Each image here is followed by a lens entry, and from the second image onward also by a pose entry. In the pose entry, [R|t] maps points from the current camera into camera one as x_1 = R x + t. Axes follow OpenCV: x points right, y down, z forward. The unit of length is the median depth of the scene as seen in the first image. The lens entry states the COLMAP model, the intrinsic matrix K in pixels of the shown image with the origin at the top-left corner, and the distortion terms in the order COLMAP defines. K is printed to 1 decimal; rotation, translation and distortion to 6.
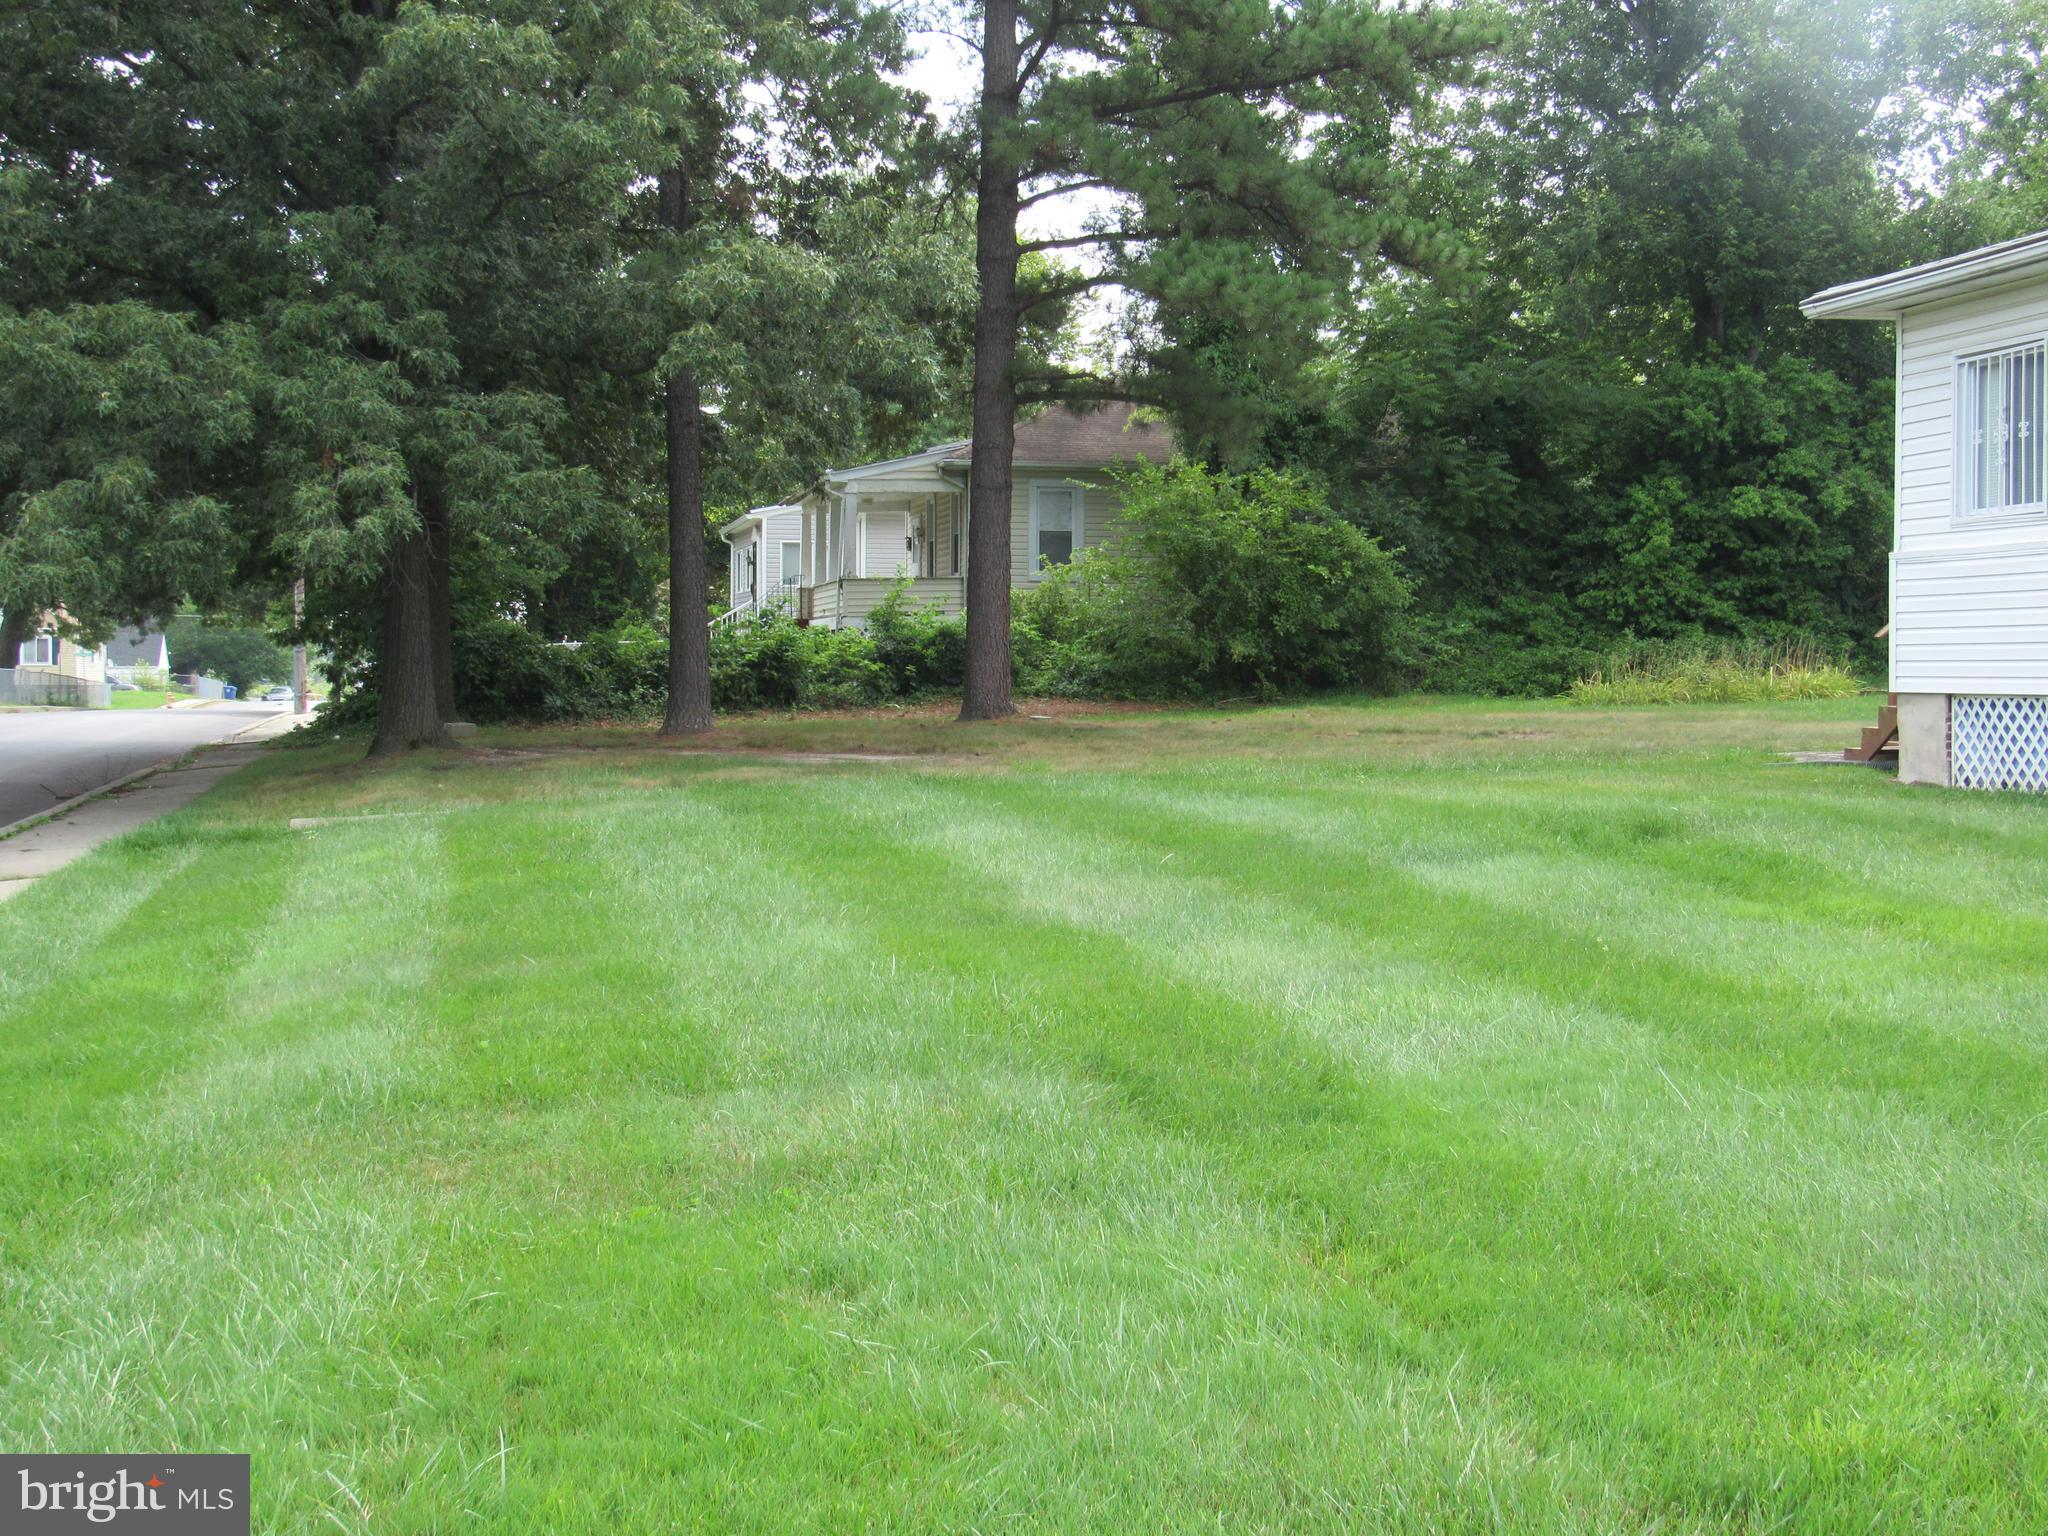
lens RADIAL K [[2744.2, 0, 1018.8], [0, 2744.2, 769.0], [0, 0, 1]] dist [-0.059268, 0.000000]
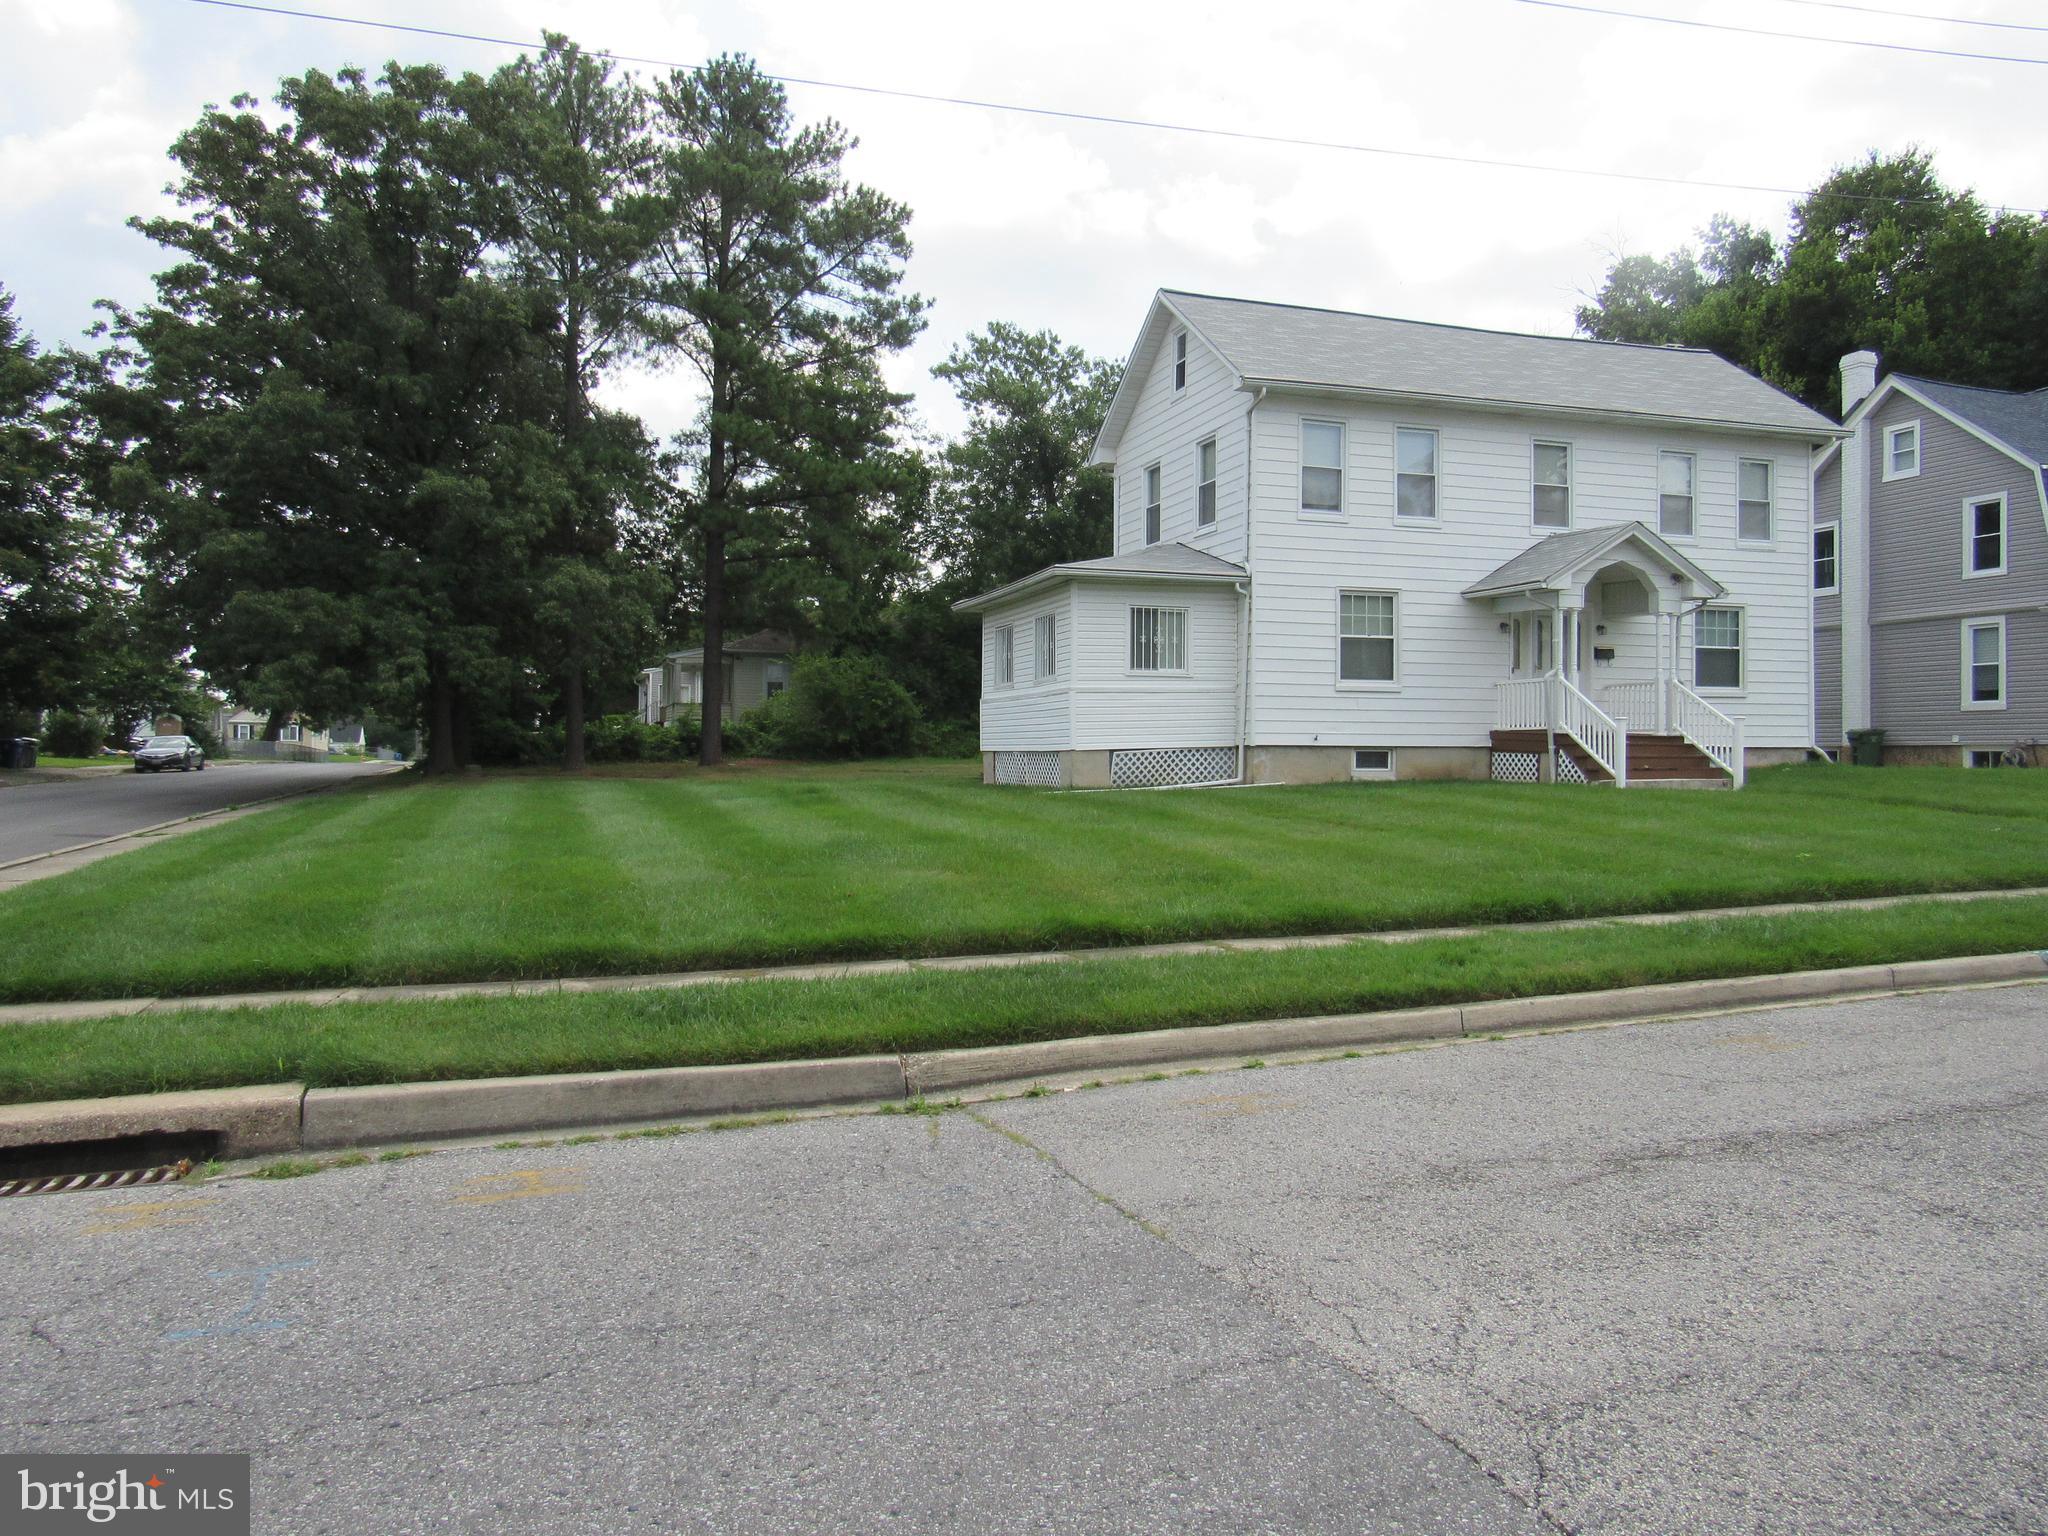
lens RADIAL K [[1425.2, 0, 979.0], [0, 1425.2, 765.1], [0, 0, 1]] dist [-0.004370, -0.008356]
pose [[0.994400, 0.006735, 0.105465, 0.076147], [-0.004004, 0.999652, -0.026080, 0.010334], [-0.105604, 0.025511, 0.994081, -0.181782]]
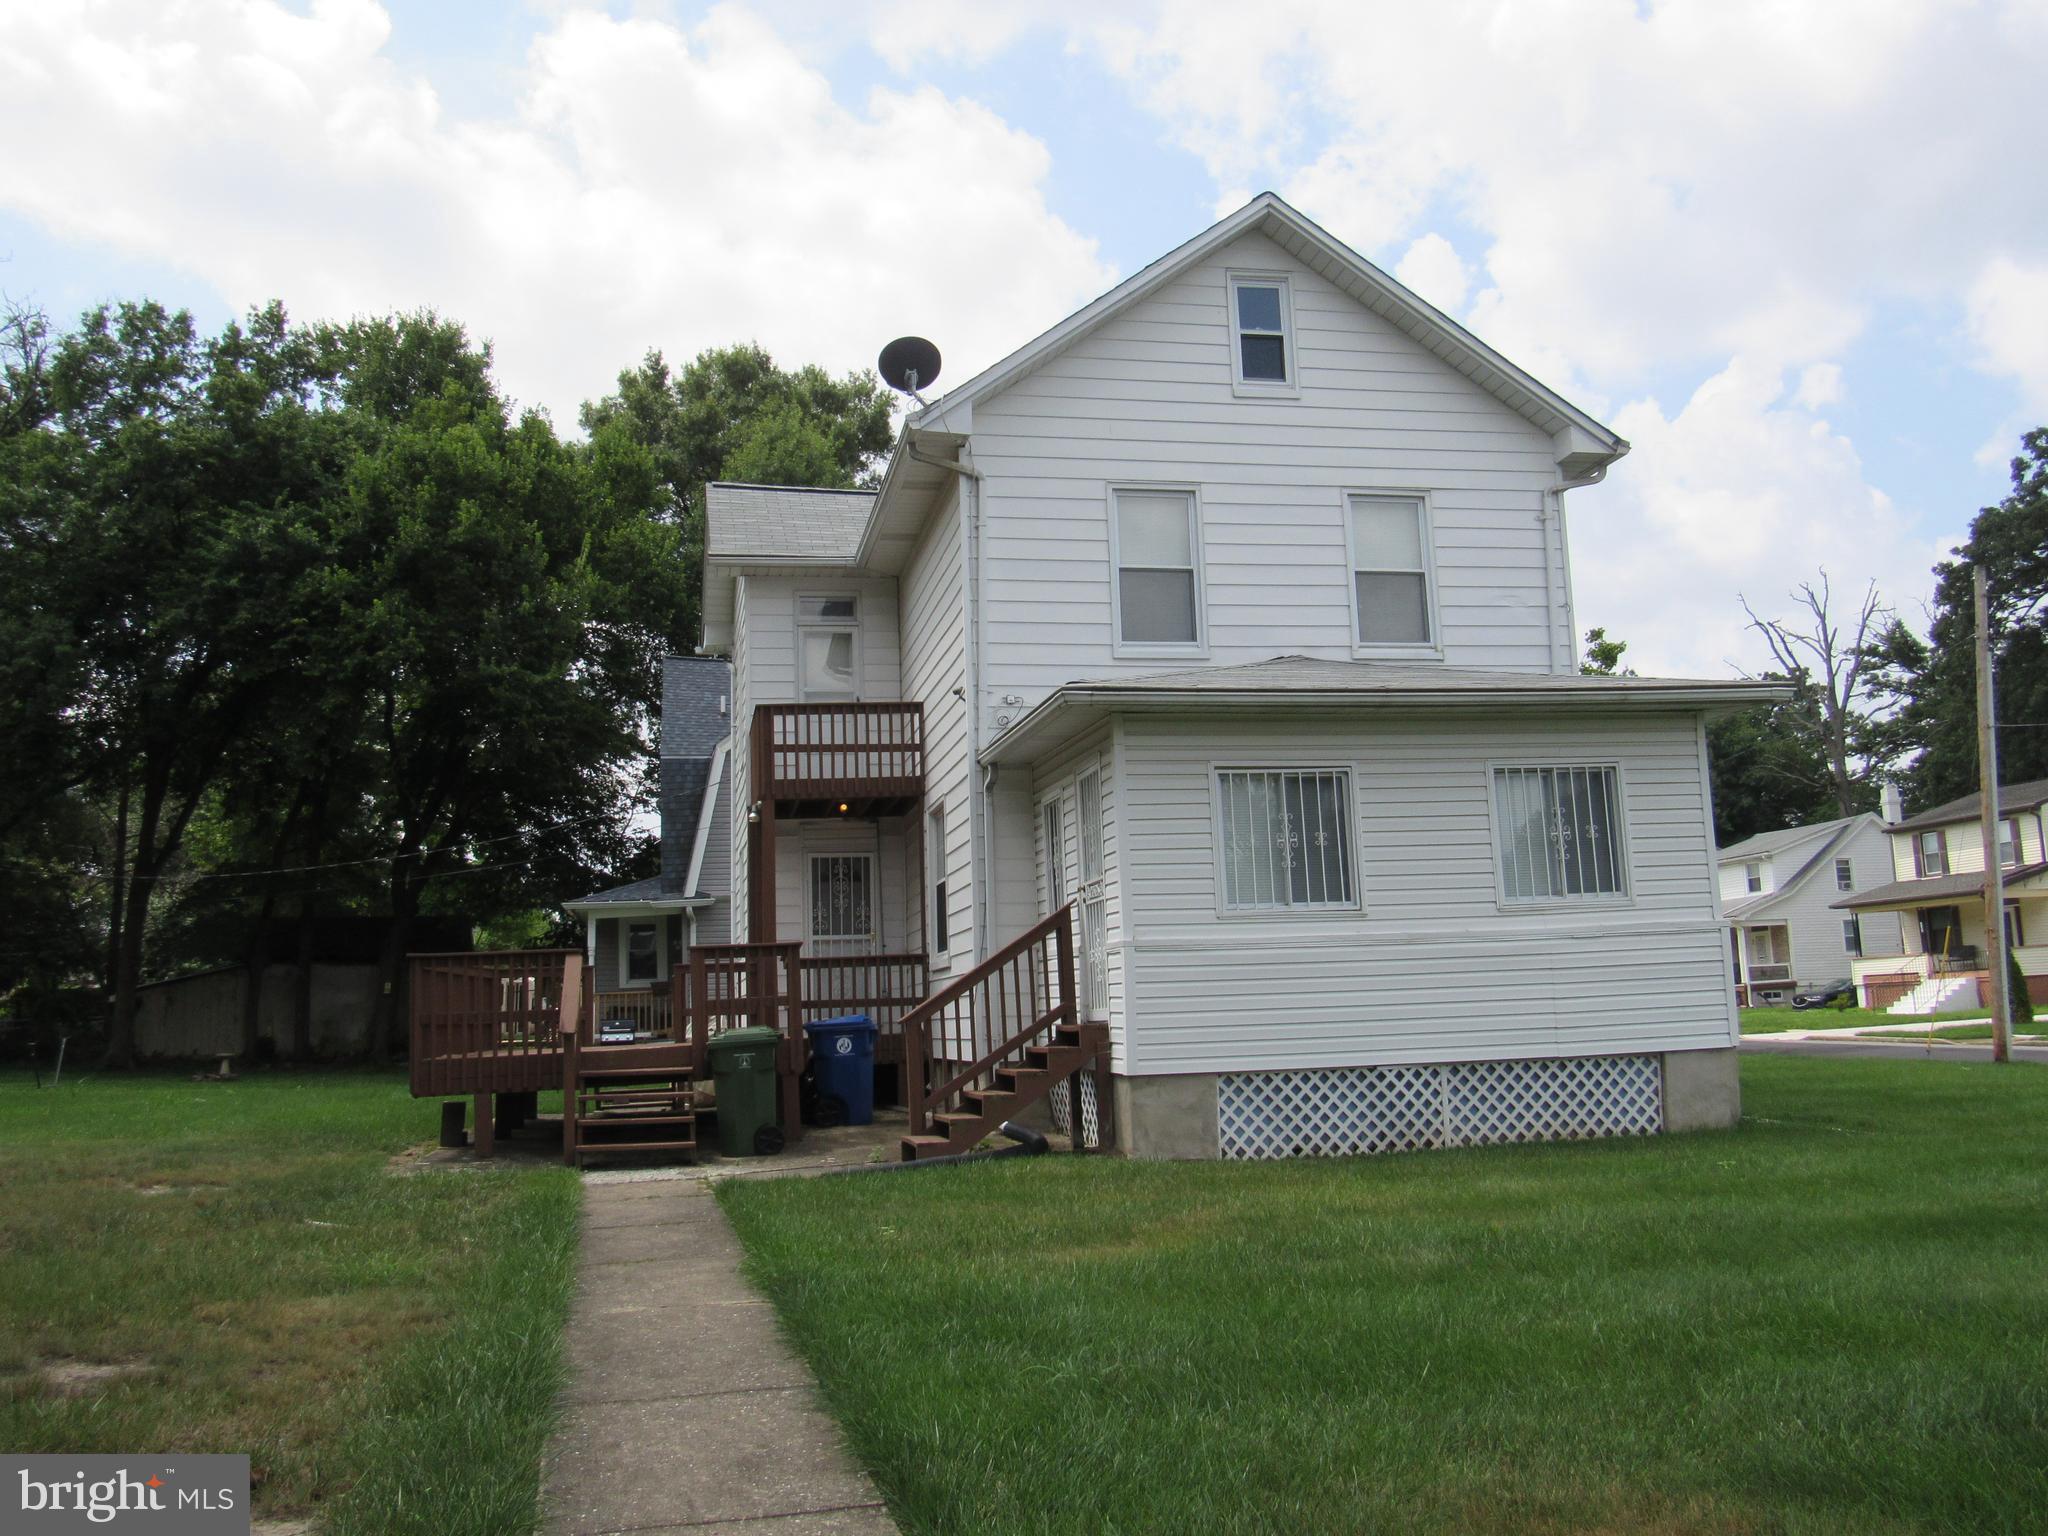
lens RADIAL K [[1867.4, 0, 1022.6], [0, 1867.4, 773.8], [0, 0, 1]] dist [-0.007313, -0.001302]
pose [[0.015480, 0.163823, 0.986368, -0.177048], [0.077104, 0.983354, -0.164532, -0.012161], [-0.996903, 0.078600, 0.002591, 0.459621]]
